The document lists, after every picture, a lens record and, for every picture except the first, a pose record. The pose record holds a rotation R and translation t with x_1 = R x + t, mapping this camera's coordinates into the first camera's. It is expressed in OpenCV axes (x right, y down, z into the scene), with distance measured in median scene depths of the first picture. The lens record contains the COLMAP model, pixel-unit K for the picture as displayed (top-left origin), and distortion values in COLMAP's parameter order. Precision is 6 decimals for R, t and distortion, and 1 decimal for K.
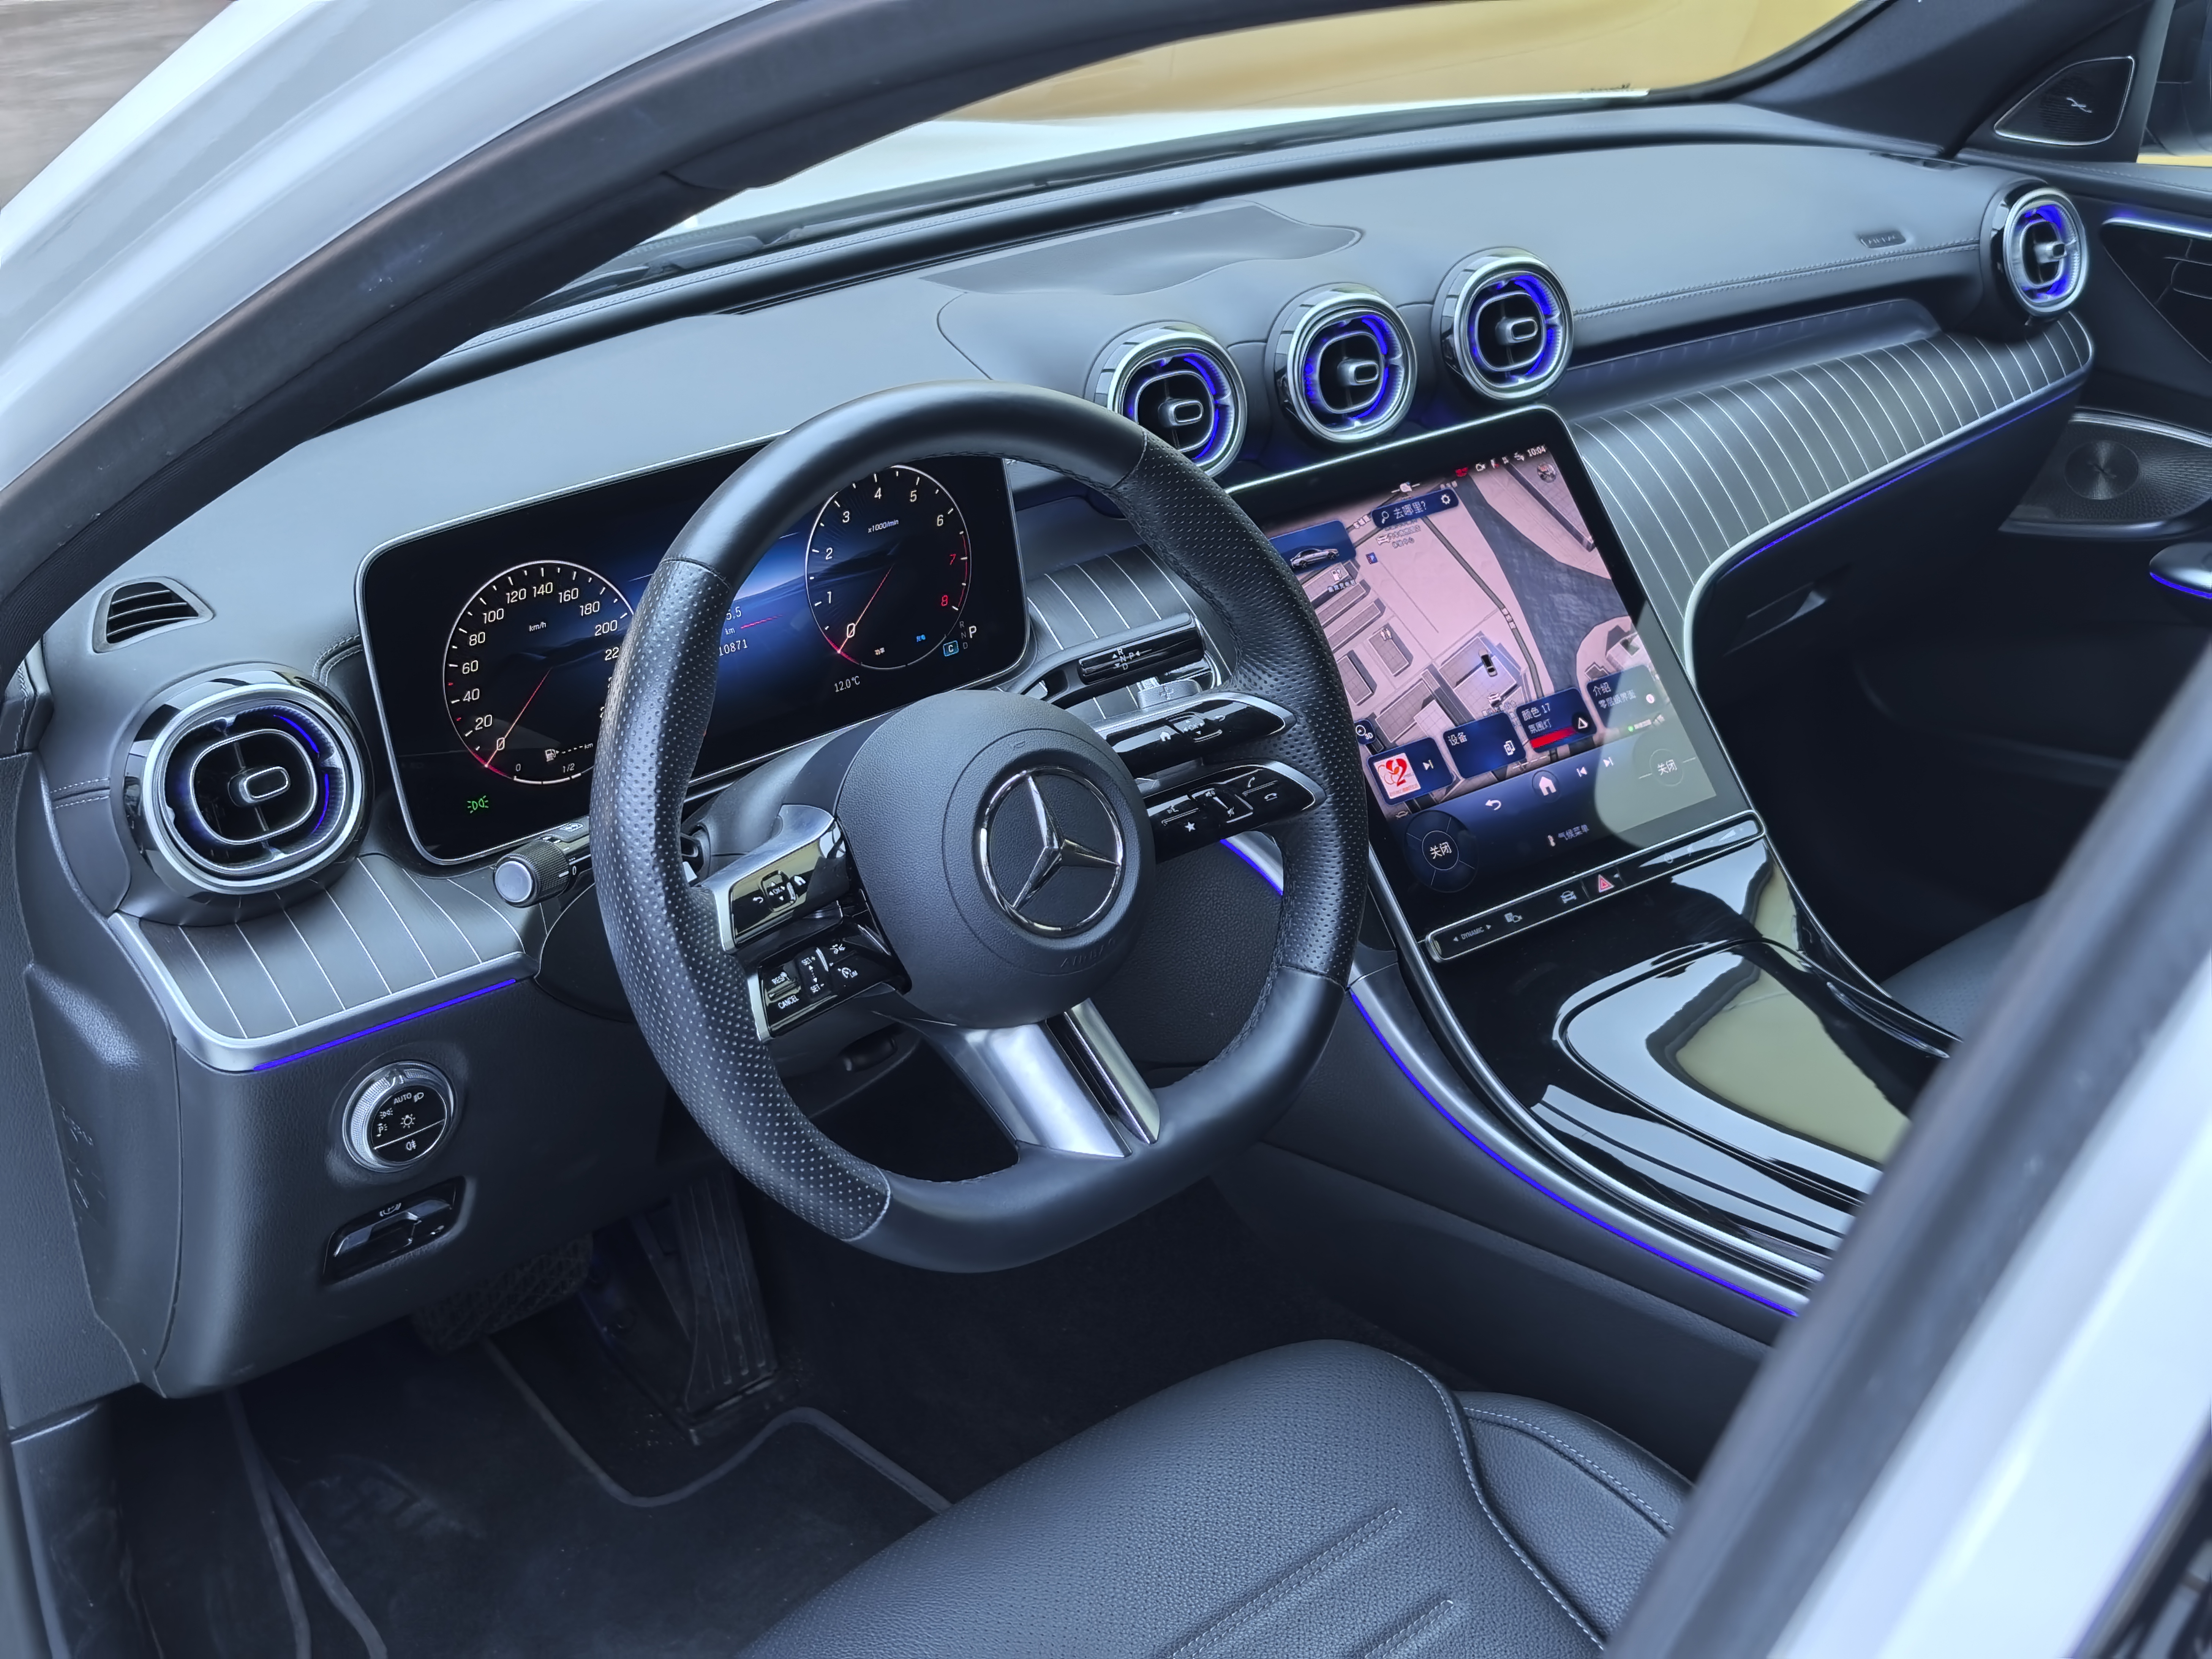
lens RADIAL K [[2616.6, 0, 1127.1], [0, 2616.6, 884.4], [0, 0, 1]] dist [0.014671, 0.000000]
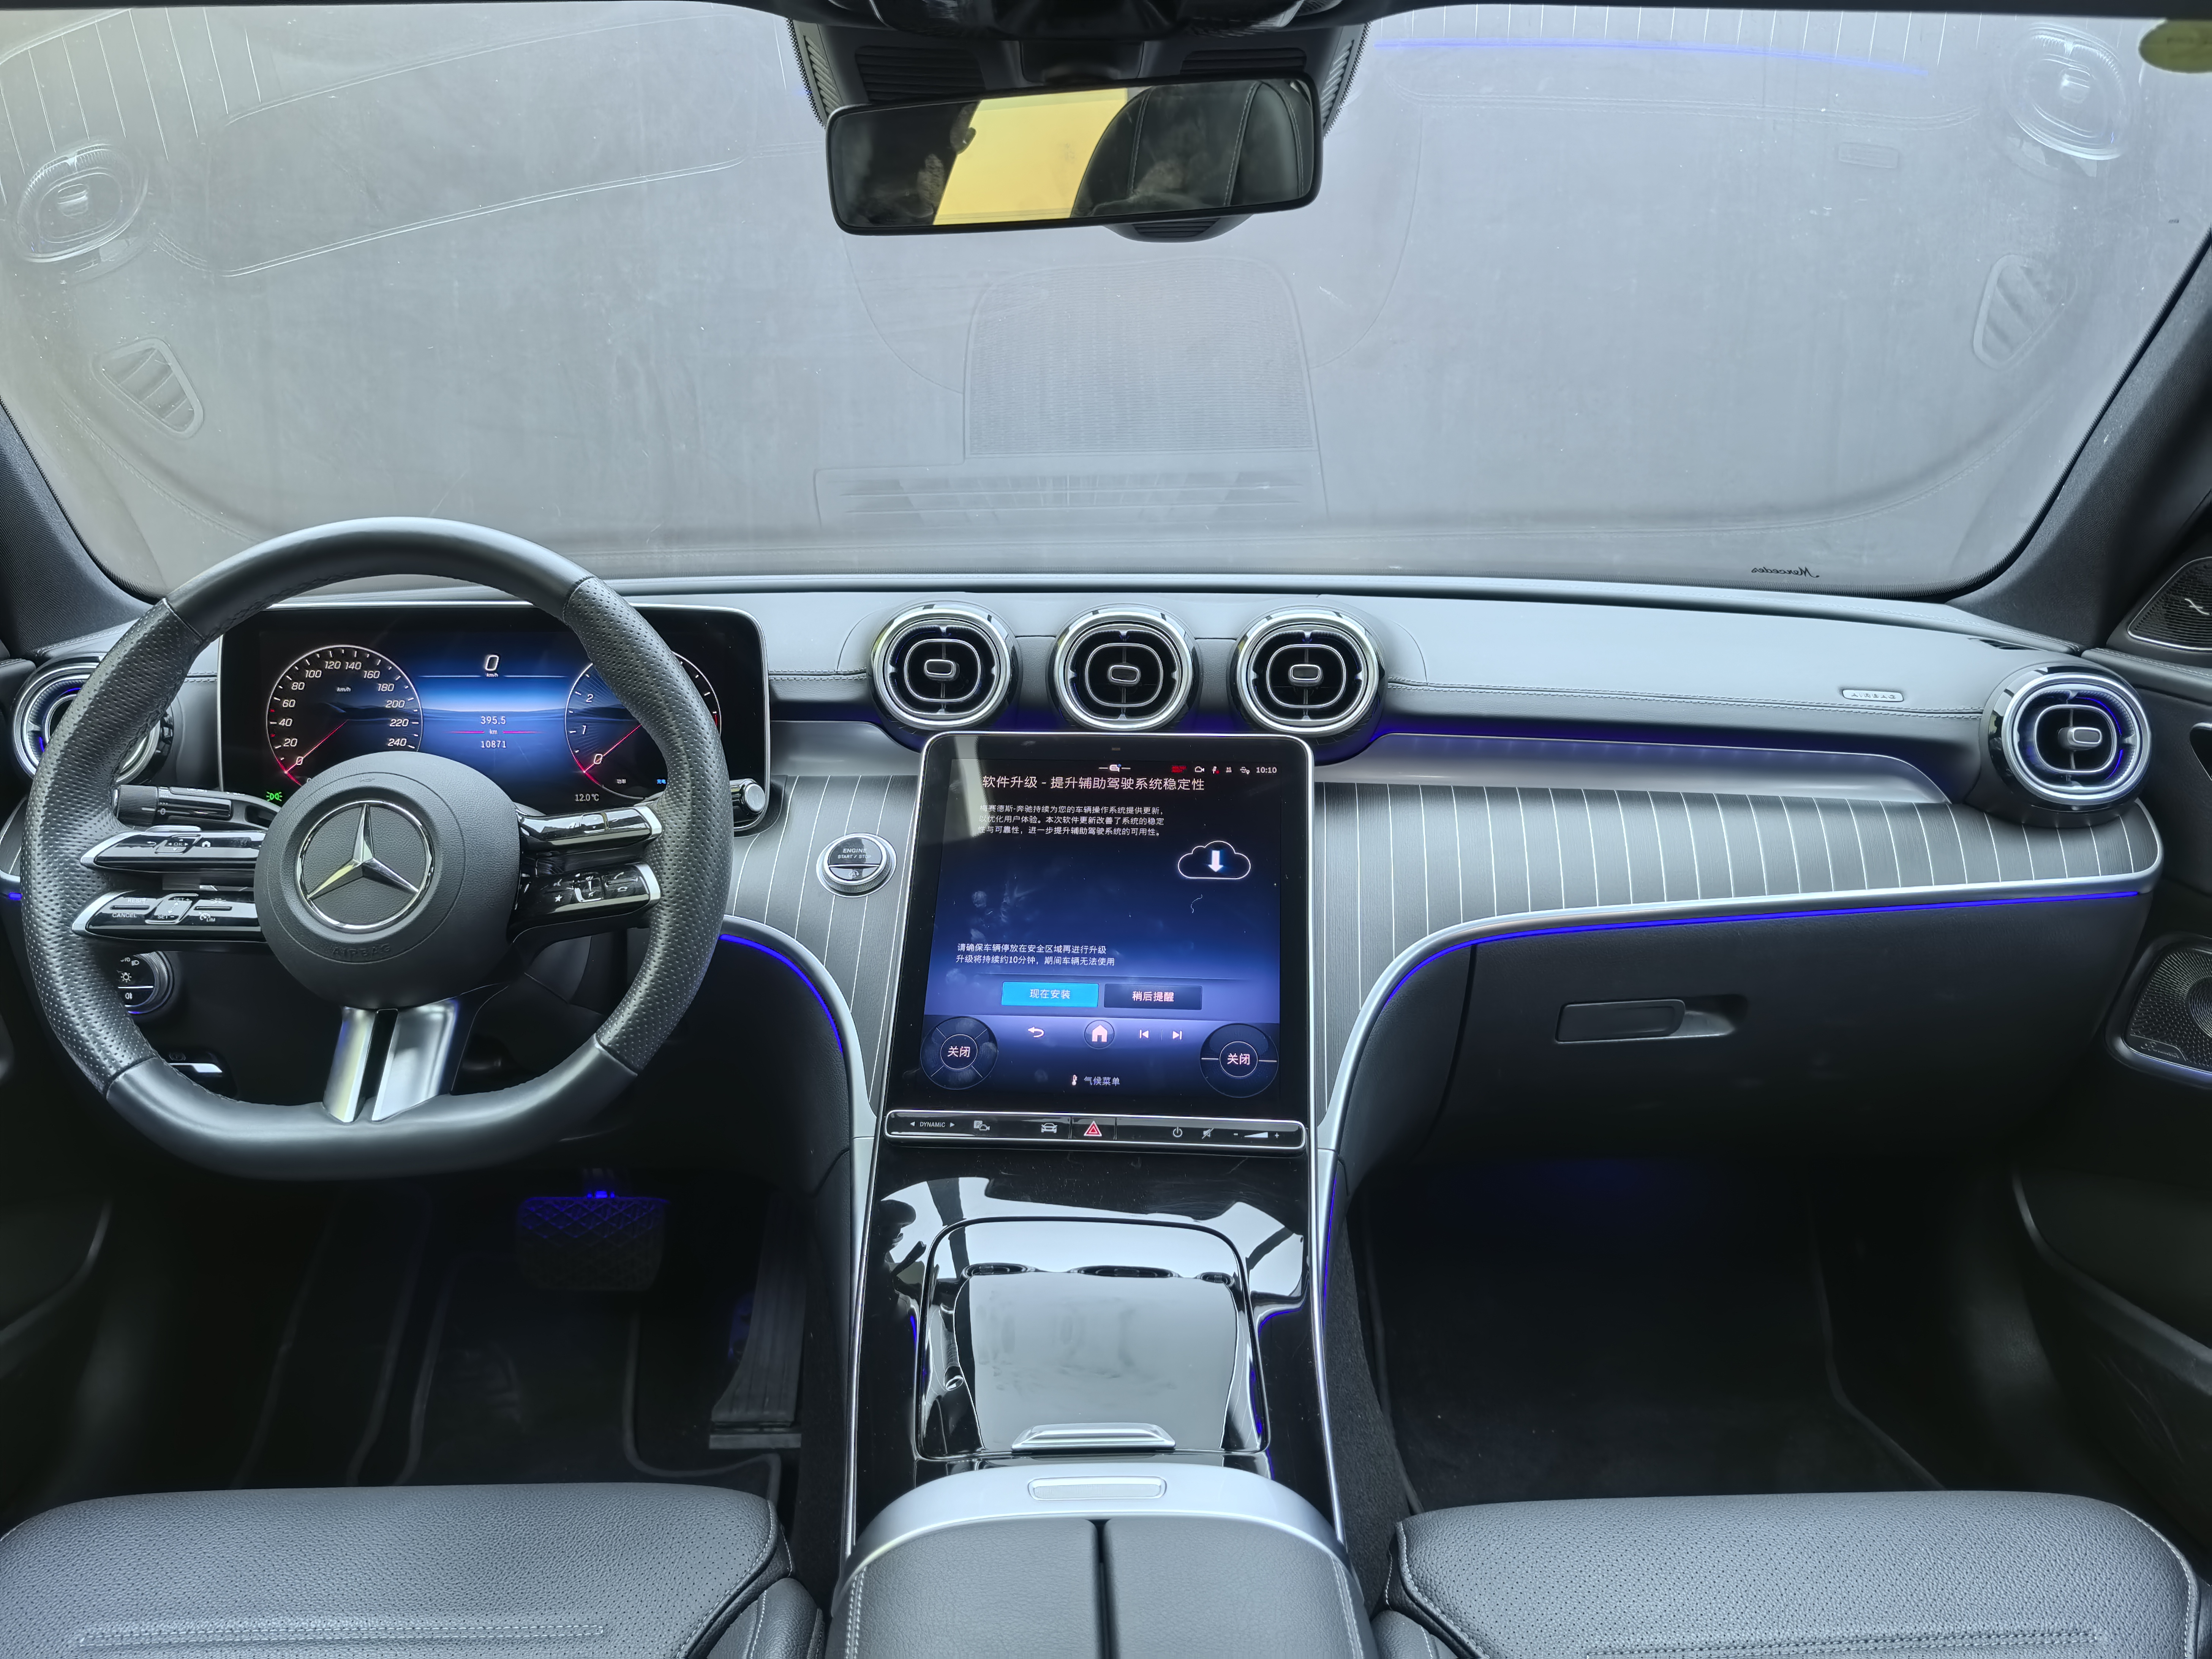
lens RADIAL K [[1835.6, 0, 1112.0], [0, 1835.6, 833.9], [0, 0, 1]] dist [-0.017487, 0.014145]
pose [[0.777667, 0.169716, -0.605335, 0.729058], [-0.308511, 0.941984, -0.132240, -0.020042], [0.547772, 0.289592, 0.784909, 0.456181]]
